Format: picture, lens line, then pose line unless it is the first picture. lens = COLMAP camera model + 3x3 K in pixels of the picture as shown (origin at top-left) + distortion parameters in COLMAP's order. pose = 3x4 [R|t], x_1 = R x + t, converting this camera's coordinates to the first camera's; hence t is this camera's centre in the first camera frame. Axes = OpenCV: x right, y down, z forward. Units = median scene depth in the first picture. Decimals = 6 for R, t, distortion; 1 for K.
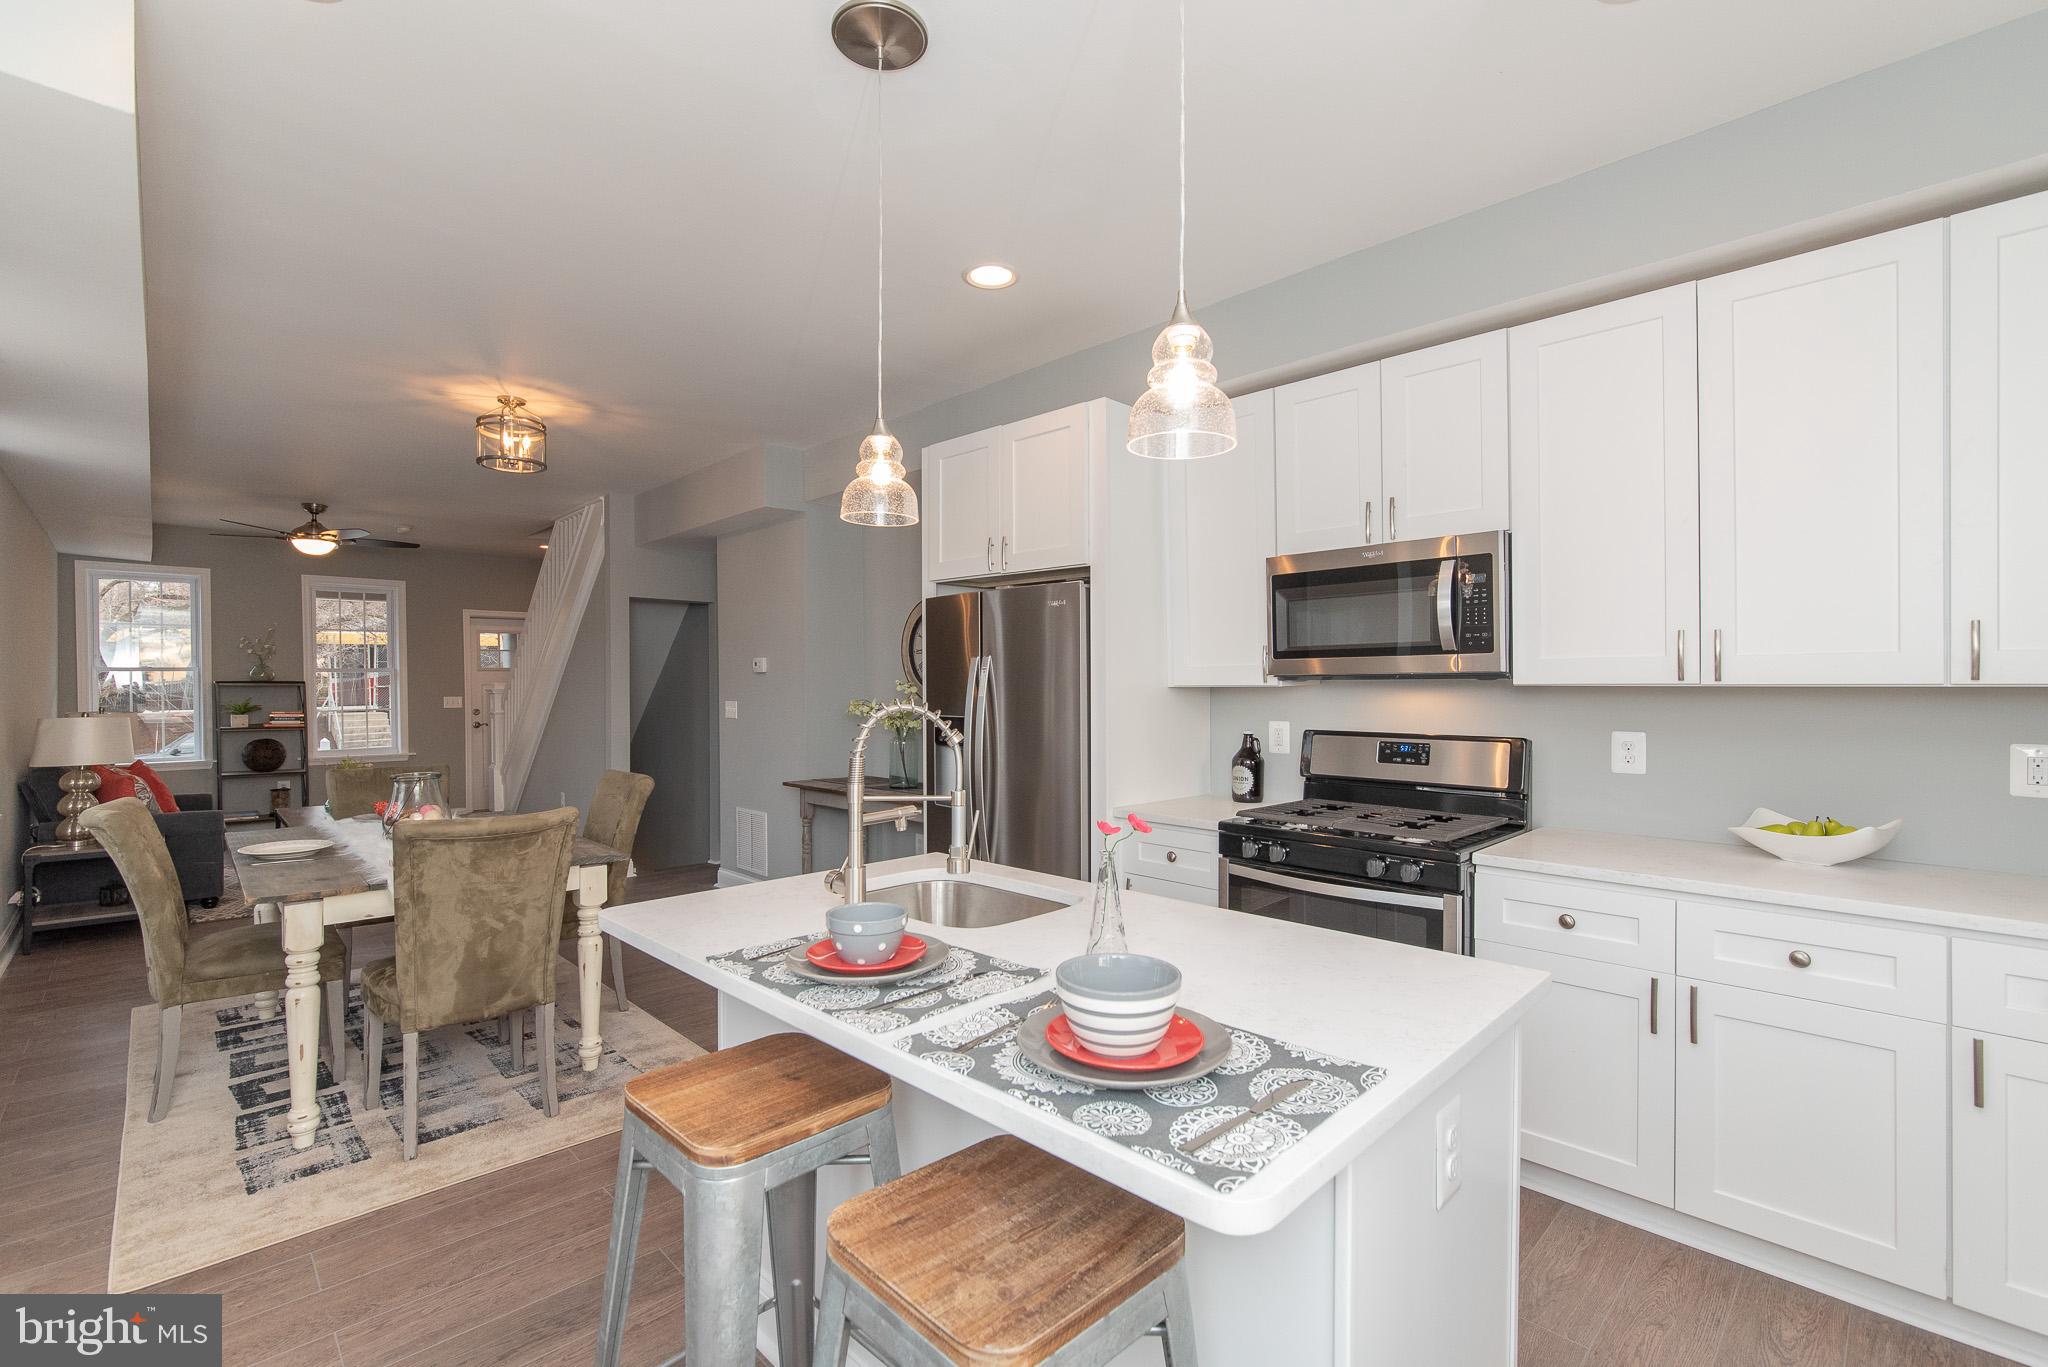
lens RADIAL K [[907.0, 0, 1024.0], [0, 907.0, 683.5], [0, 0, 1]] dist [-0.020154, 0.010293]
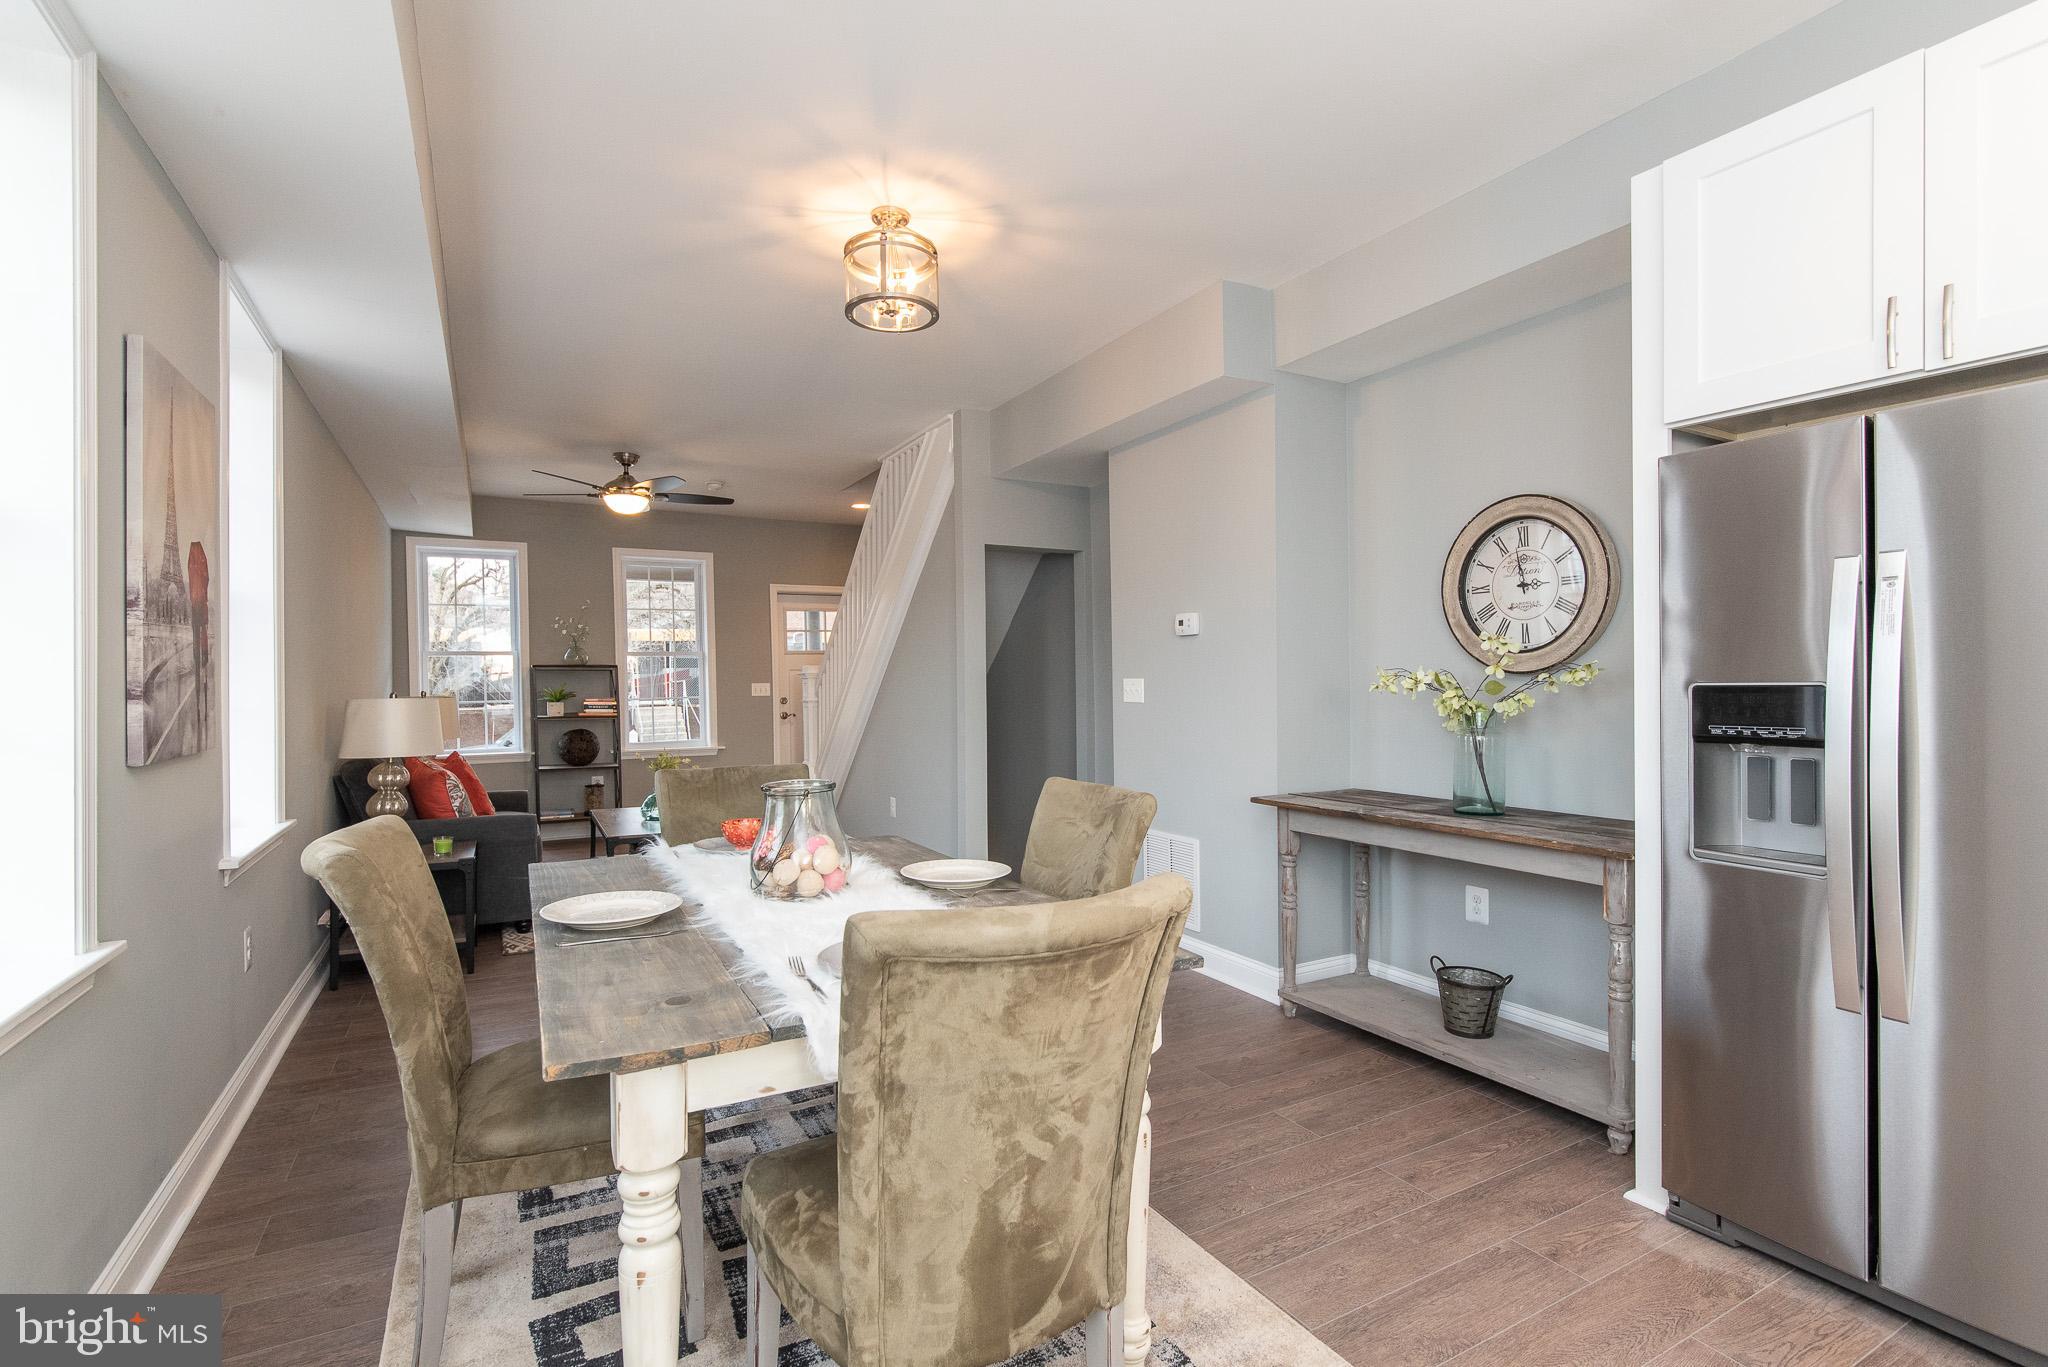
lens RADIAL K [[964.2, 0, 1022.6], [0, 964.2, 680.4], [0, 0, 1]] dist [0.001682, -0.000229]
pose [[0.963604, -0.007146, -0.267238, -0.261185], [0.007671, 0.999970, 0.000920, 0.024708], [0.267223, -0.002936, 0.963630, 0.309911]]
